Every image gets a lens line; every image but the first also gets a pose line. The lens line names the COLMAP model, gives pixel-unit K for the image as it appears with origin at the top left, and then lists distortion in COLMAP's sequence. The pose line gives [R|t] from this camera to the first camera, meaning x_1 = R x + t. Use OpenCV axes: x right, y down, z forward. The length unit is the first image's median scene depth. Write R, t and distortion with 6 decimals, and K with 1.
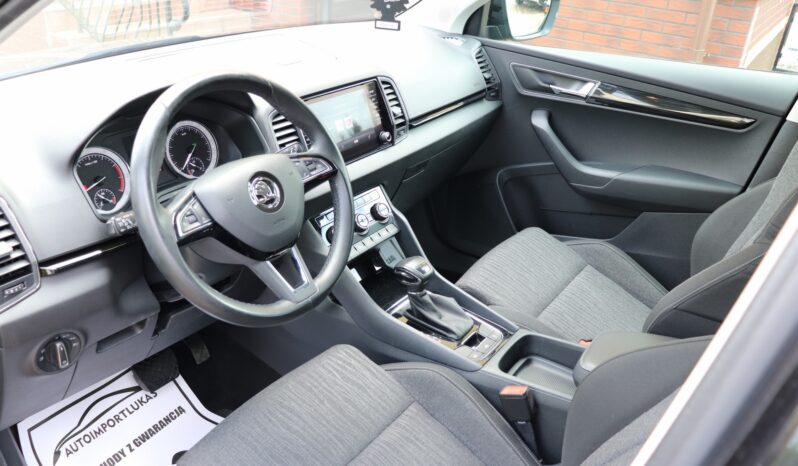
lens RADIAL K [[660.4, 0, 399.3], [0, 660.4, 233.8], [0, 0, 1]] dist [-0.159508, 0.115007]
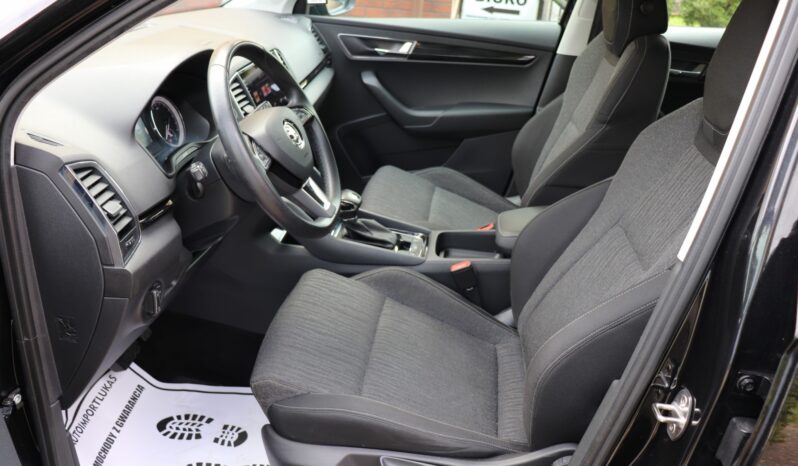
lens RADIAL K [[660.4, 0, 400.6], [0, 660.4, 230.9], [0, 0, 1]] dist [-0.159508, 0.115007]
pose [[0.881410, -0.201278, 0.427321, -0.332766], [0.198112, 0.978778, 0.052394, 0.051763], [-0.428798, 0.038477, 0.902581, -0.110060]]
